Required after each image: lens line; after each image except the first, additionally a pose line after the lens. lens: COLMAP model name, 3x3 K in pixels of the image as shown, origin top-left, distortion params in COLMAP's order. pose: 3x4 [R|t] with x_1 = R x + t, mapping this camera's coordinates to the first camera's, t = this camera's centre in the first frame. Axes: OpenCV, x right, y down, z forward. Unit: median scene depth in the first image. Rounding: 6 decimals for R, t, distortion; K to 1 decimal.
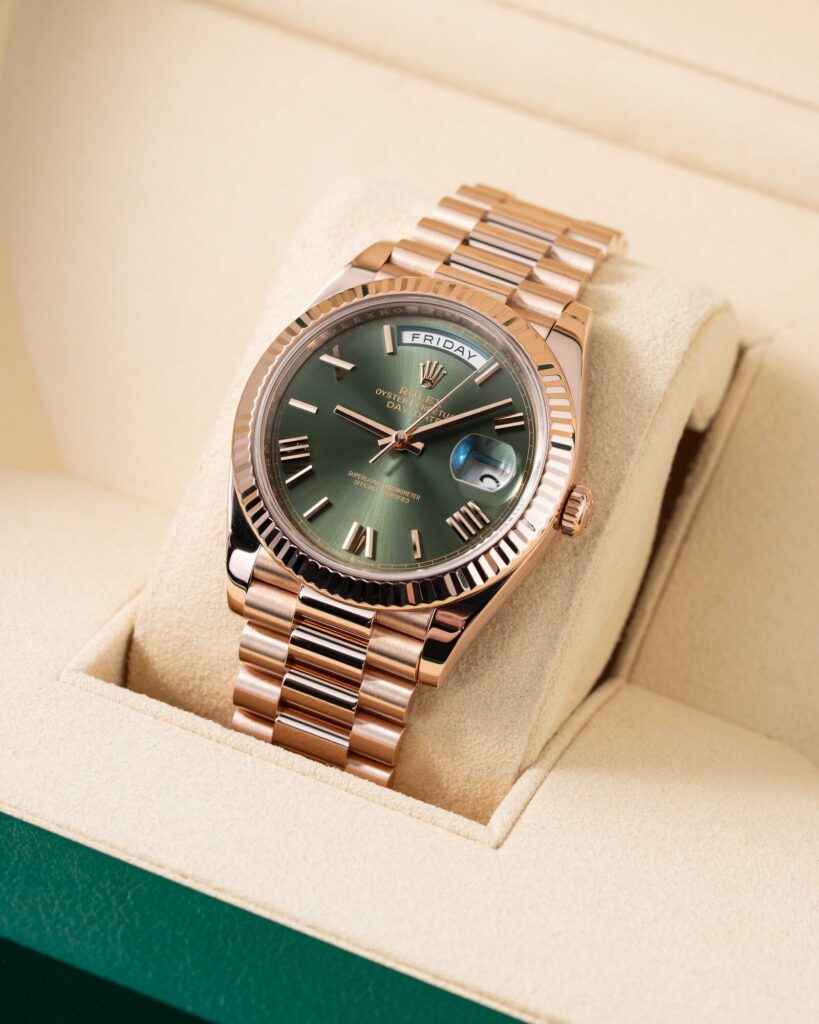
lens RADIAL K [[4996.8, 0, 408.2], [0, 4996.8, 506.8], [0, 0, 1]] dist [-0.062531, 0.000000]
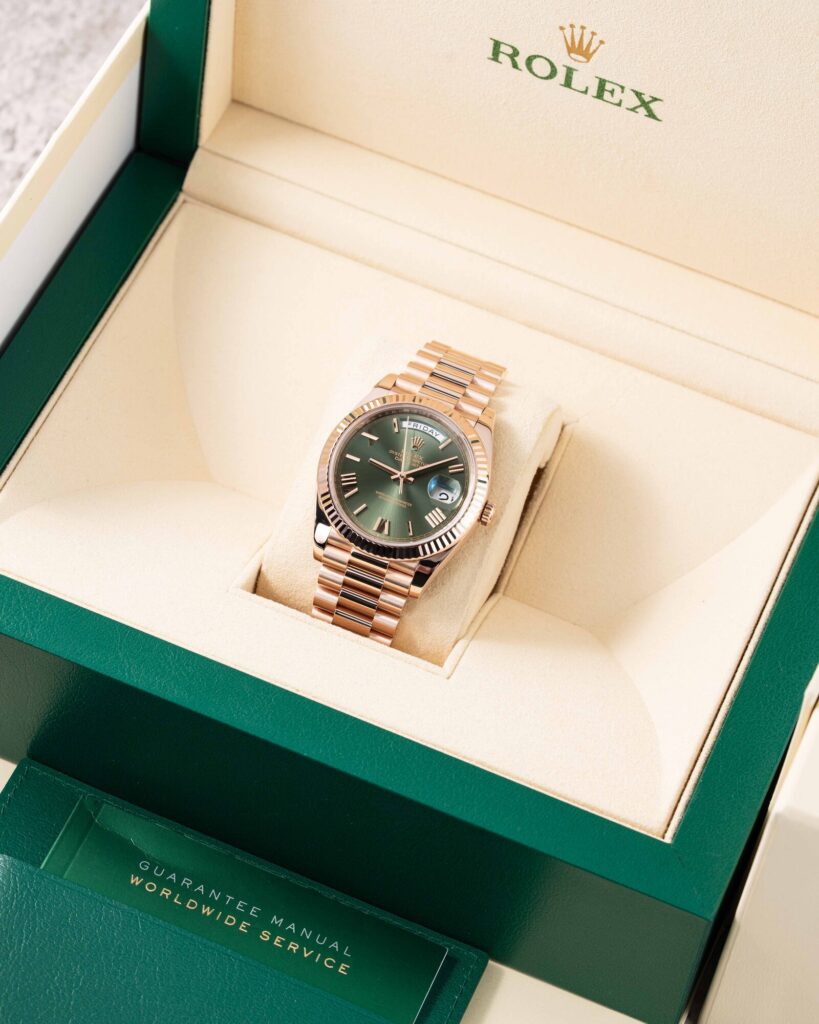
lens RADIAL K [[4996.8, 0, 410.2], [0, 4996.8, 514.3], [0, 0, 1]] dist [-0.062531, 0.000000]
pose [[0.995933, 0.017365, 0.088407, -0.174658], [-0.020848, 0.999036, 0.038628, -0.075262], [-0.087651, -0.040314, 0.995335, -1.000626]]
